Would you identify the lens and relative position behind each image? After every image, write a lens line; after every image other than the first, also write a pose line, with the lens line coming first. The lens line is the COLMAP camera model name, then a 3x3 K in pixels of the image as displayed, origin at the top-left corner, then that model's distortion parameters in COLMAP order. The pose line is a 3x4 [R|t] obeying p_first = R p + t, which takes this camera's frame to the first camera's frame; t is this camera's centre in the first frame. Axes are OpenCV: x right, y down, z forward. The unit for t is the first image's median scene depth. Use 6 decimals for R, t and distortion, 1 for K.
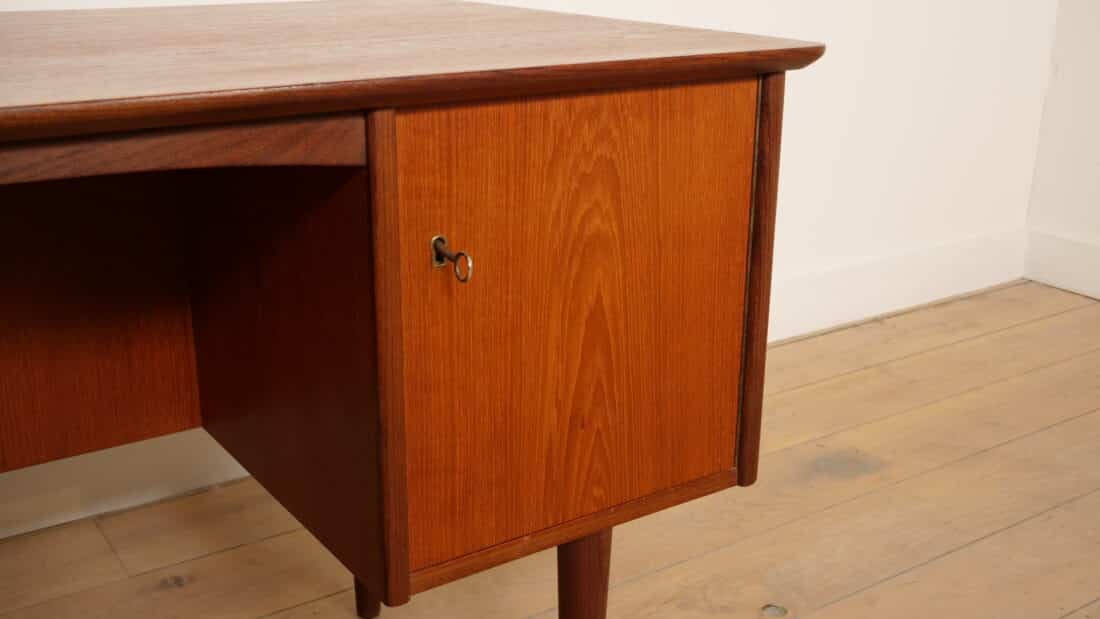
lens RADIAL K [[1212.8, 0, 550.0], [0, 1212.8, 309.5], [0, 0, 1]] dist [0.013646, 0.015948]
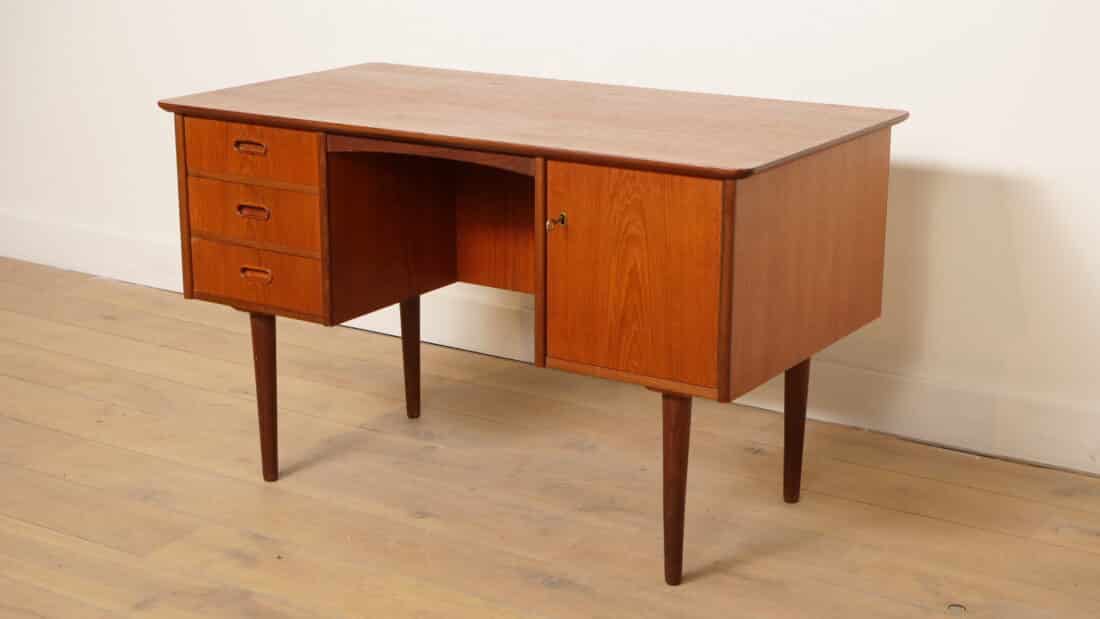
lens RADIAL K [[1771.8, 0, 550.0], [0, 1771.8, 309.5], [0, 0, 1]] dist [-0.031381, -0.059270]
pose [[0.369241, 0.239528, -0.897935, 2.839915], [-0.282178, 0.949494, 0.137246, -0.325143], [0.885458, 0.202701, 0.418182, -0.413530]]
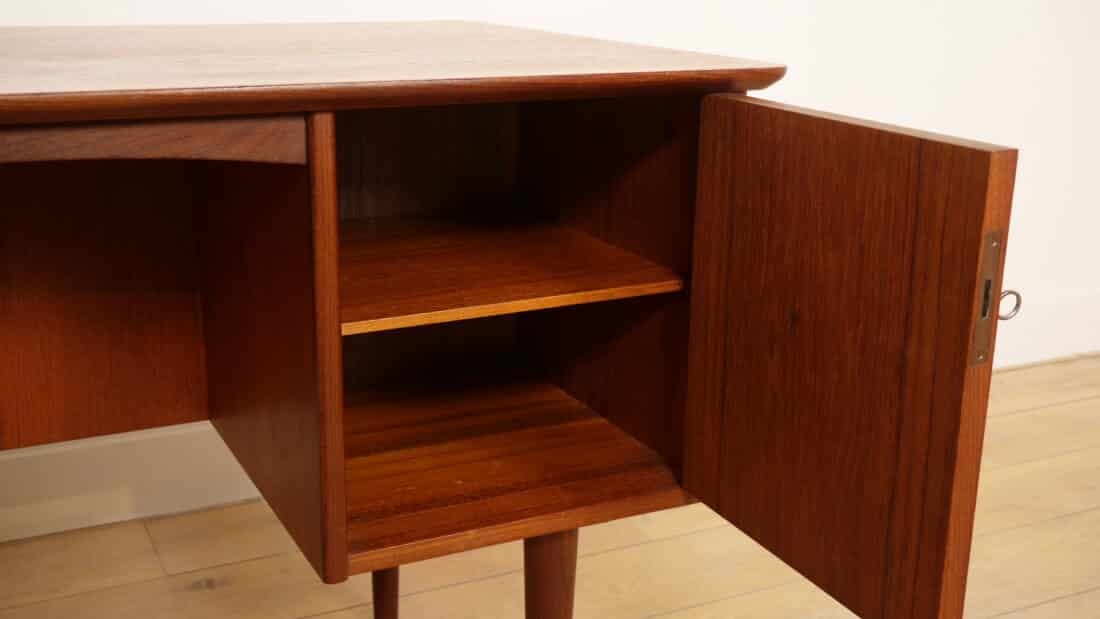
lens RADIAL K [[1303.1, 0, 550.0], [0, 1303.1, 309.5], [0, 0, 1]] dist [0.000884, 0.001742]
pose [[0.991099, 0.042846, -0.126042, 0.188533], [-0.048046, 0.998102, -0.038511, 0.039999], [0.124153, 0.044224, 0.991277, -0.107964]]
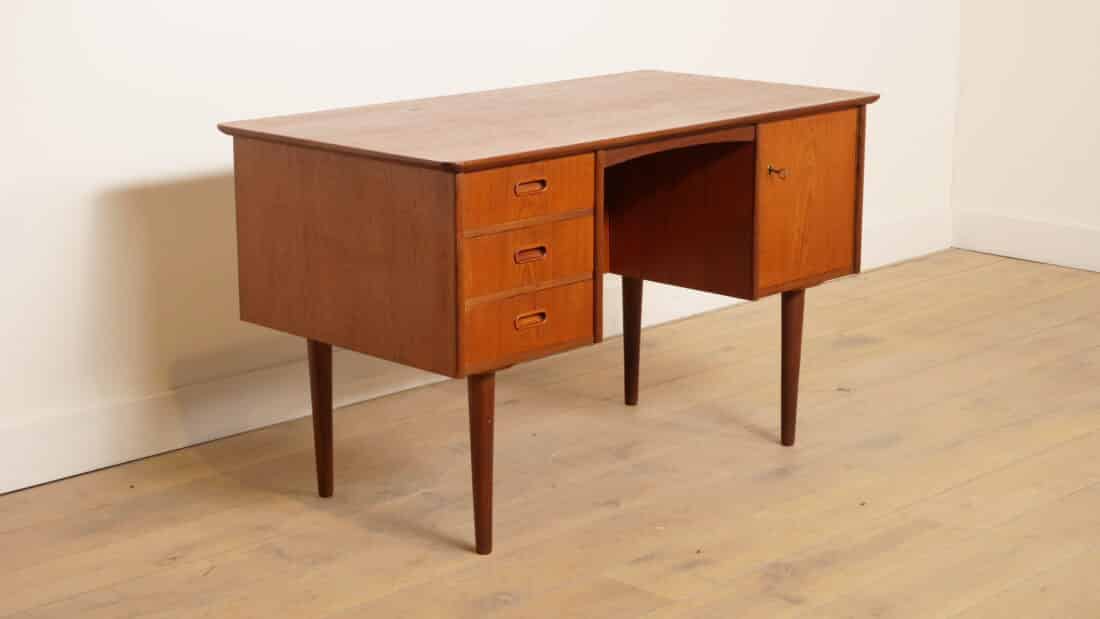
lens RADIAL K [[2007.9, 0, 550.0], [0, 2007.9, 309.5], [0, 0, 1]] dist [-0.000206, 0.041102]
pose [[0.982184, -0.053516, 0.180141, -1.384805], [0.067421, 0.995126, -0.071969, 0.551448], [-0.175412, 0.082832, 0.981004, -3.346915]]
